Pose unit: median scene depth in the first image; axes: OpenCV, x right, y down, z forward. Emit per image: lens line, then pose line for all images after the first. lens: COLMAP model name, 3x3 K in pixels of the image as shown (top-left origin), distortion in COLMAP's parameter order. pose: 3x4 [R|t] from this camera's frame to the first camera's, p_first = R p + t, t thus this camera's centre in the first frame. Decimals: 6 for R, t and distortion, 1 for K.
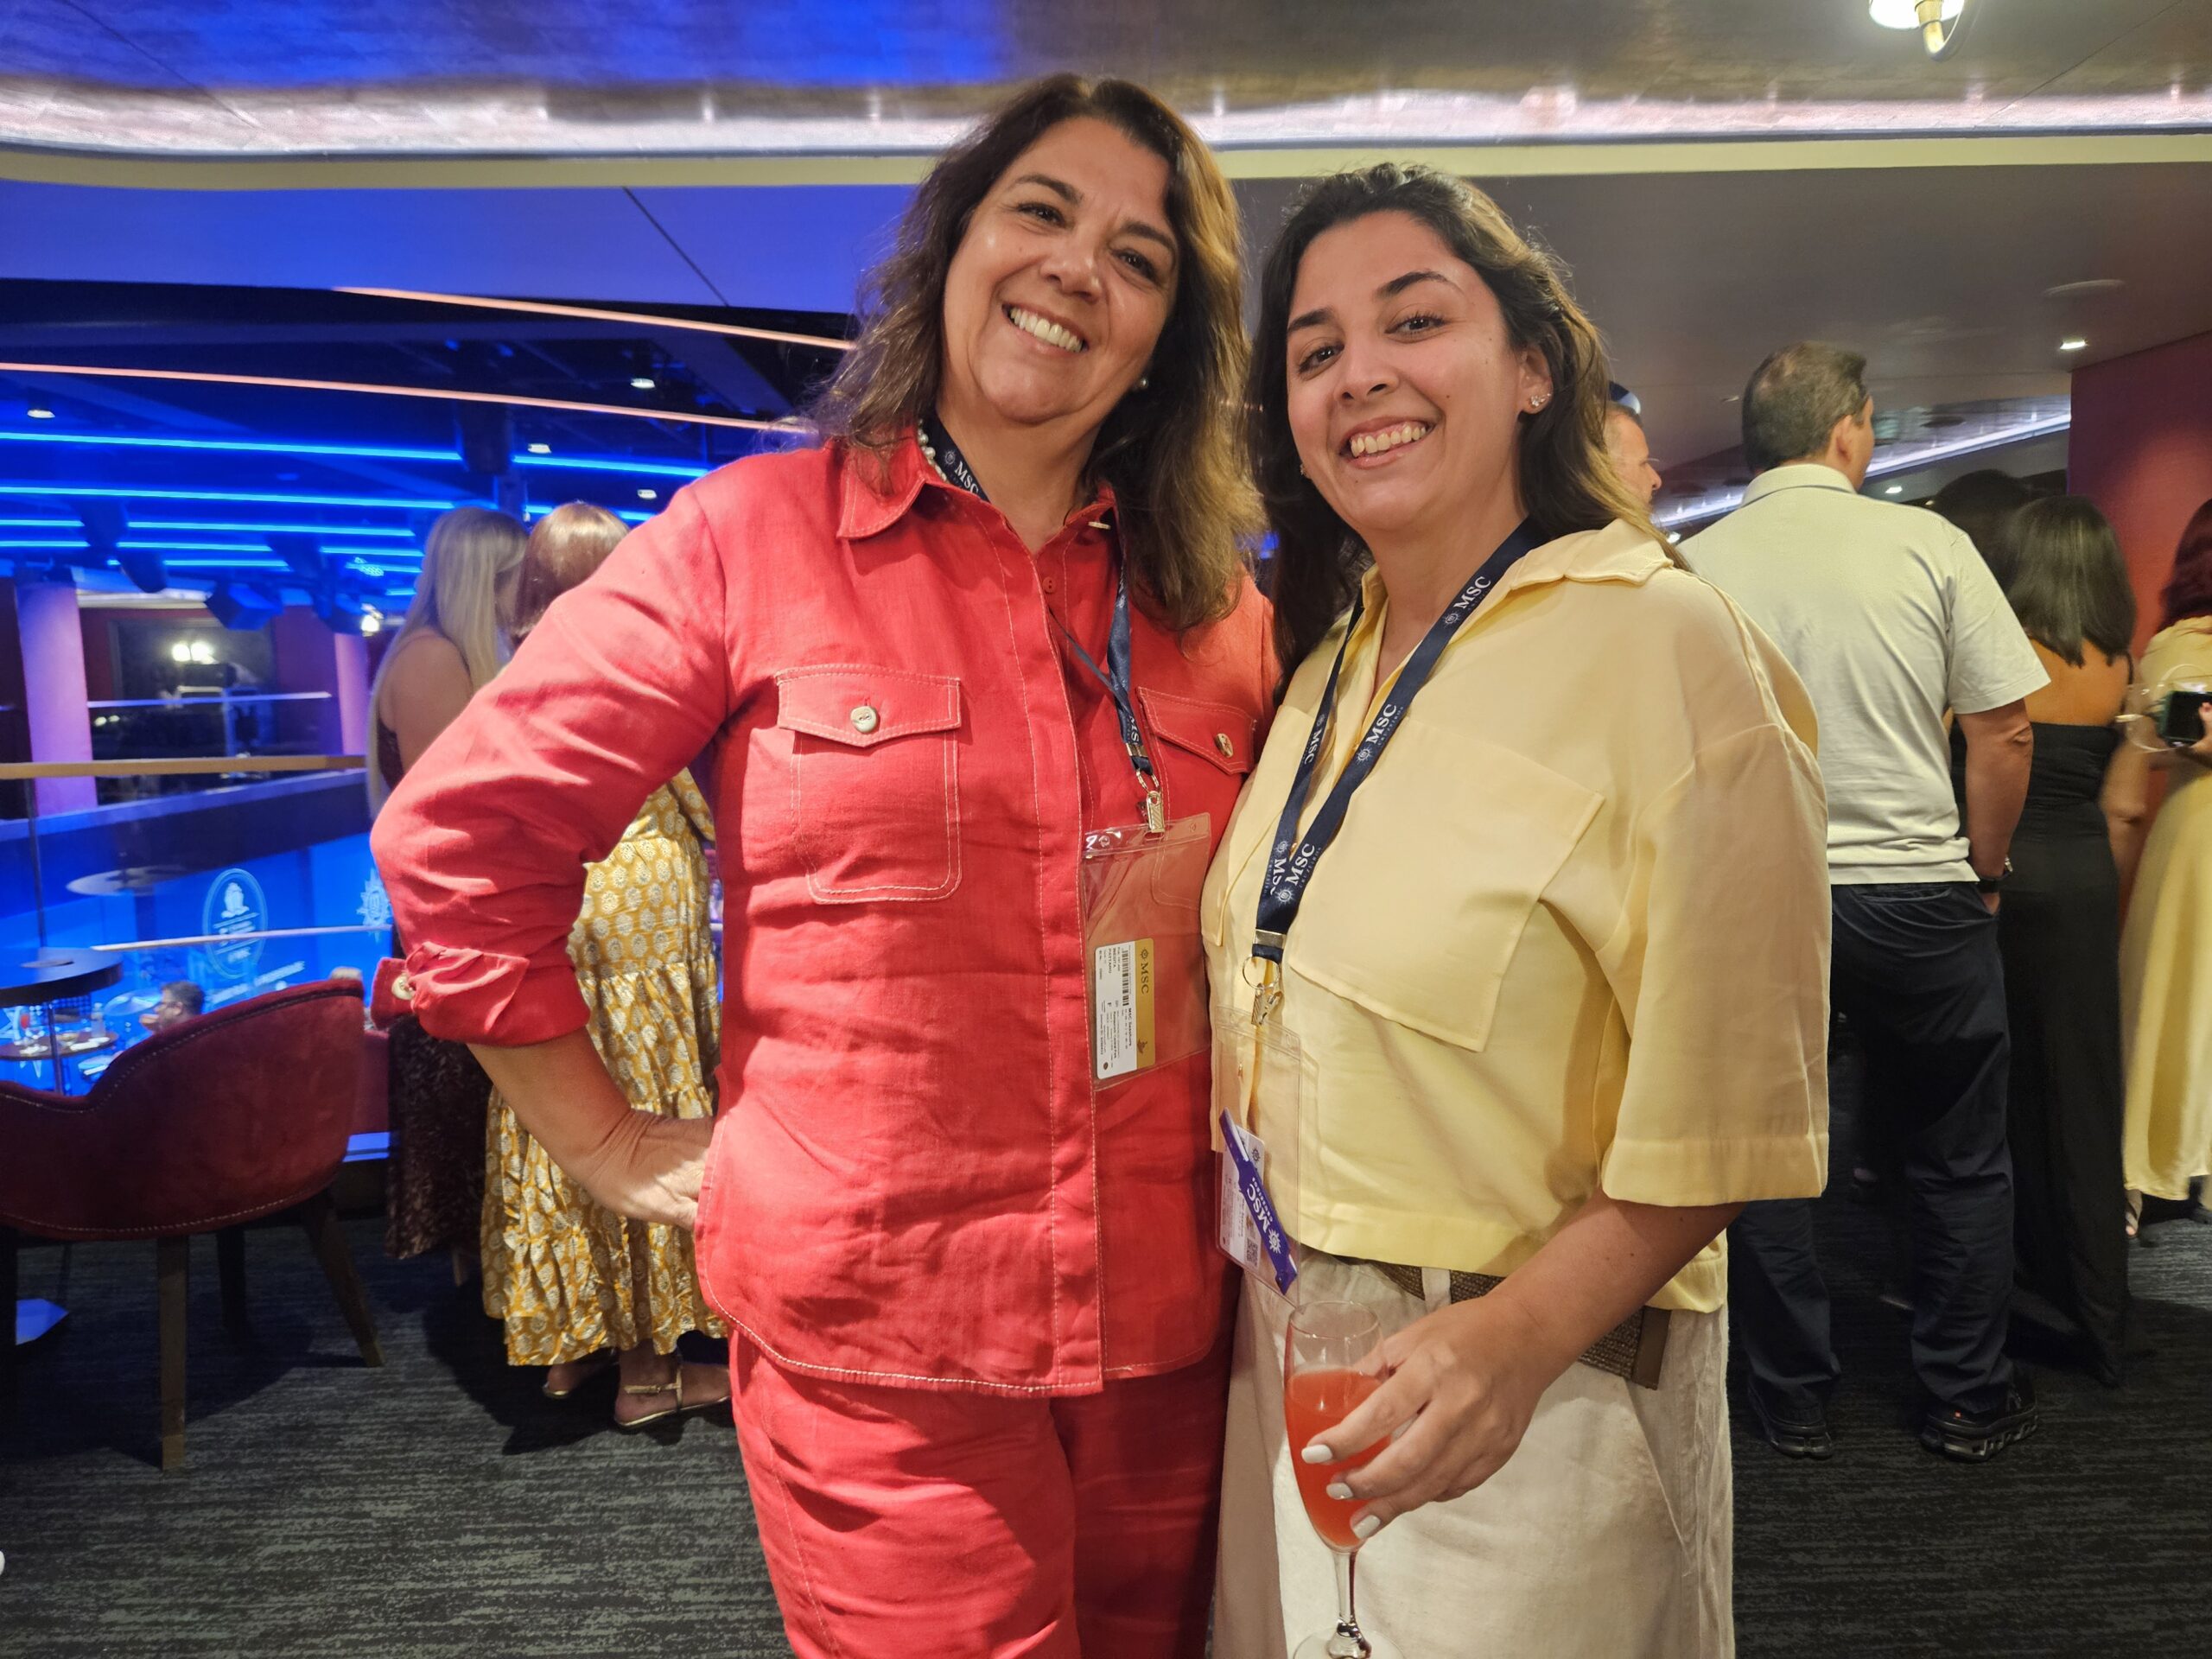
lens RADIAL K [[1471.1, 0, 1101.0], [0, 1471.1, 825.4], [0, 0, 1]] dist [0.031523, -0.028037]
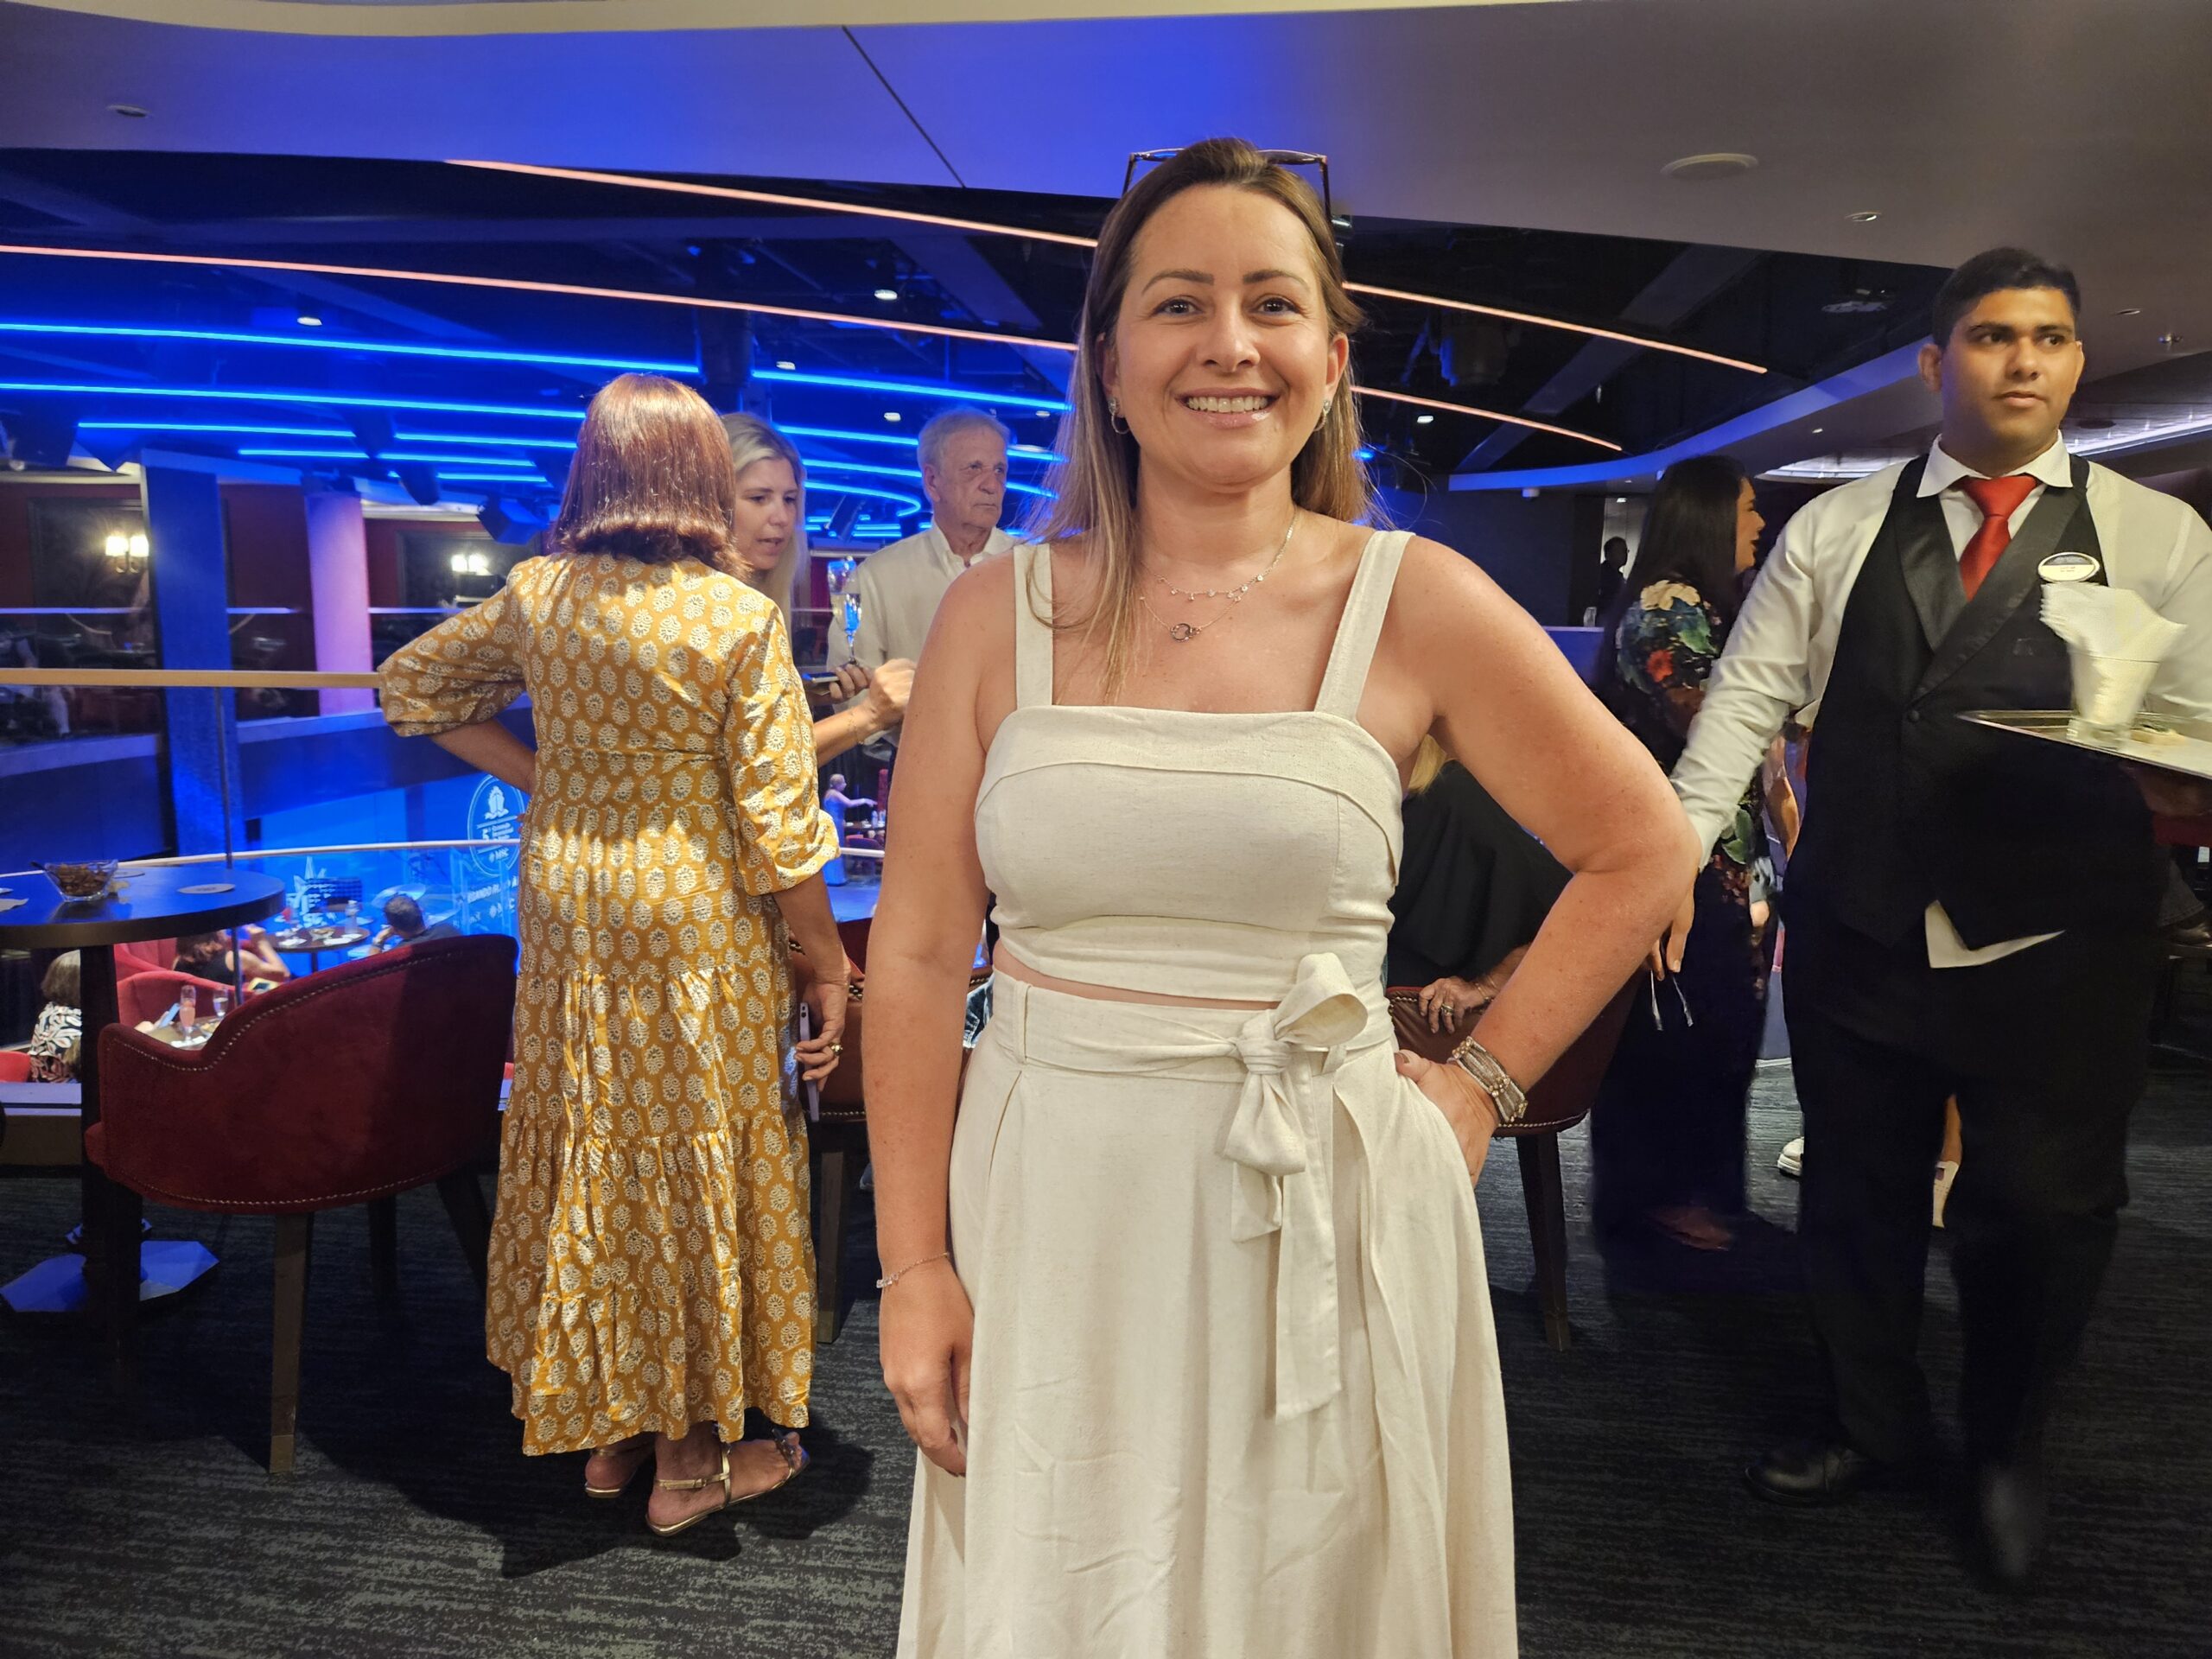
lens RADIAL K [[1471.1, 0, 1119.1], [0, 1471.1, 805.5], [0, 0, 1]] dist [0.031523, -0.028037]
pose [[0.988789, 0.052969, -0.139608, -0.026887], [-0.048973, 0.998290, 0.031908, -0.018800], [0.141059, -0.024713, 0.989693, 0.208889]]
